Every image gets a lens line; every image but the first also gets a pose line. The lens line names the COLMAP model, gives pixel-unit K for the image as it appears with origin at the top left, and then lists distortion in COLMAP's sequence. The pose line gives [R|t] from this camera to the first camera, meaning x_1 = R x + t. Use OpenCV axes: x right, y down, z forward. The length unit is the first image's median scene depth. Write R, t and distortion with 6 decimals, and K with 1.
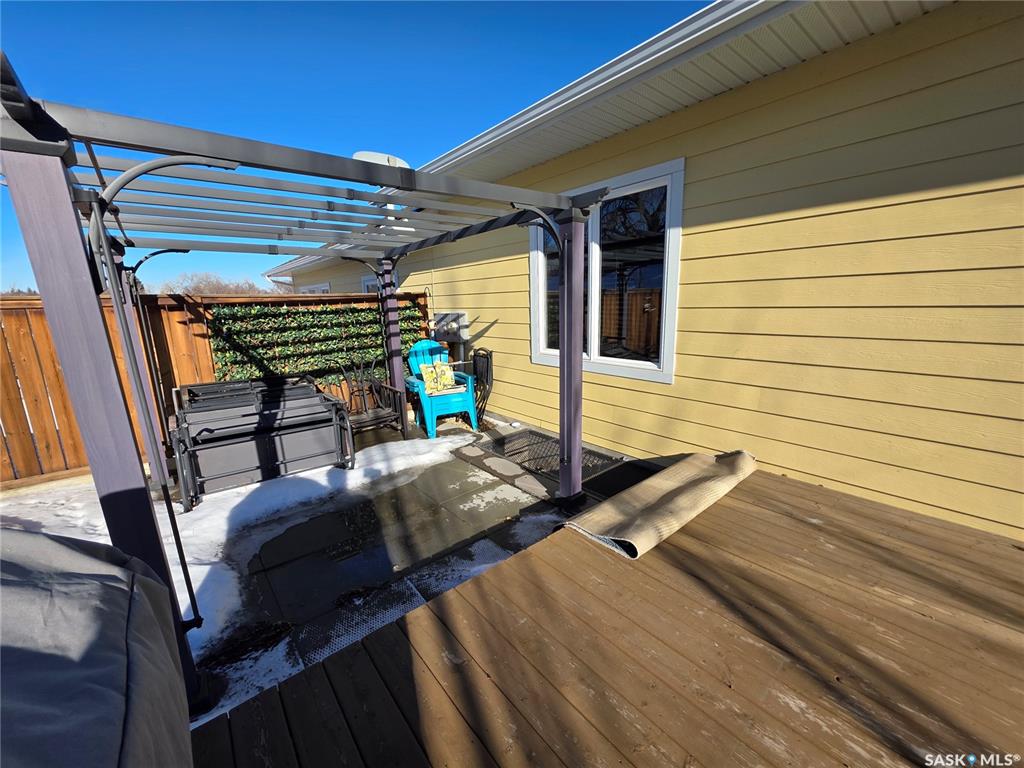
lens RADIAL K [[408.8, 0, 513.2], [0, 408.8, 385.2], [0, 0, 1]] dist [0.001588, 0.000066]
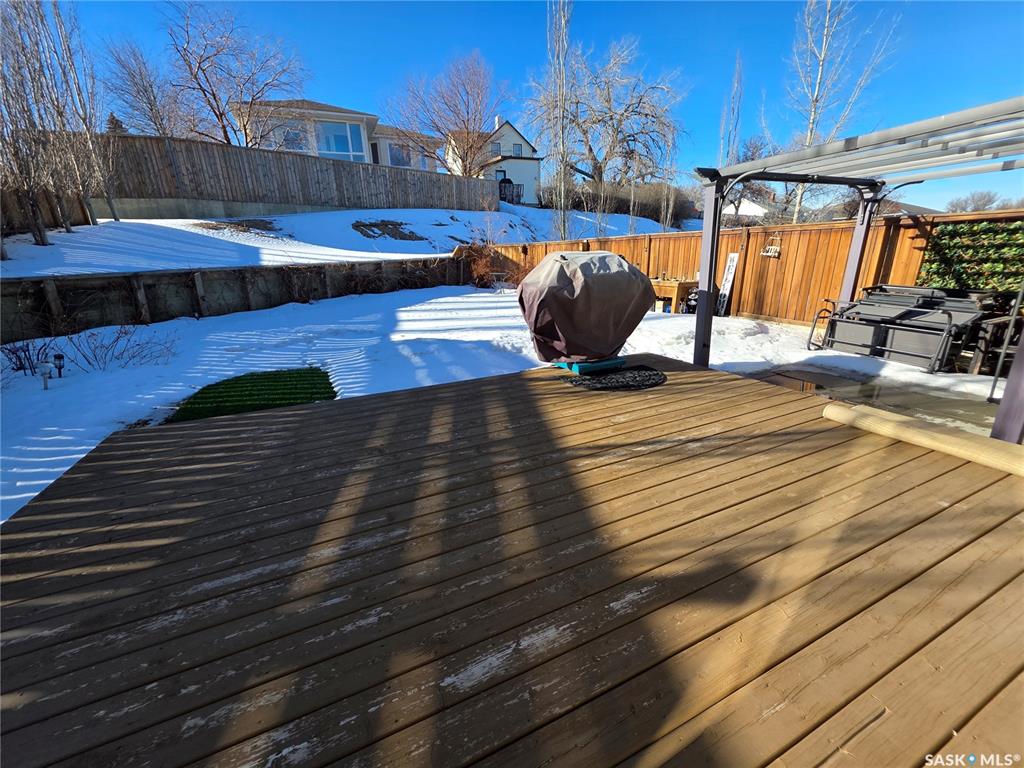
lens RADIAL K [[408.8, 0, 510.8], [0, 408.8, 386.4], [0, 0, 1]] dist [0.001588, 0.000066]
pose [[-0.259081, 0.333337, -0.906512, 1.023501], [-0.155967, 0.911802, 0.379857, -0.015908], [0.953180, 0.239800, -0.184241, 0.125910]]
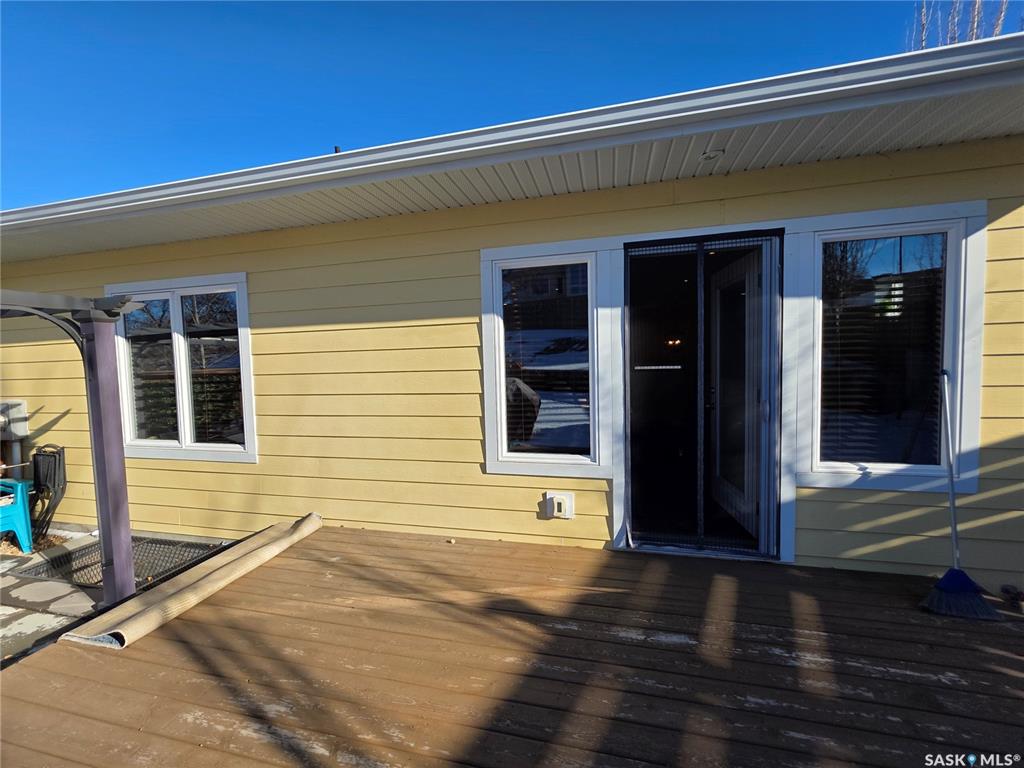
lens RADIAL K [[408.8, 0, 511.2], [0, 408.8, 381.7], [0, 0, 1]] dist [0.001588, 0.000066]
pose [[0.806263, -0.025949, 0.590988, 0.283833], [0.125882, 0.983682, -0.128545, 0.009524], [-0.578008, 0.178035, 0.796373, -0.300474]]
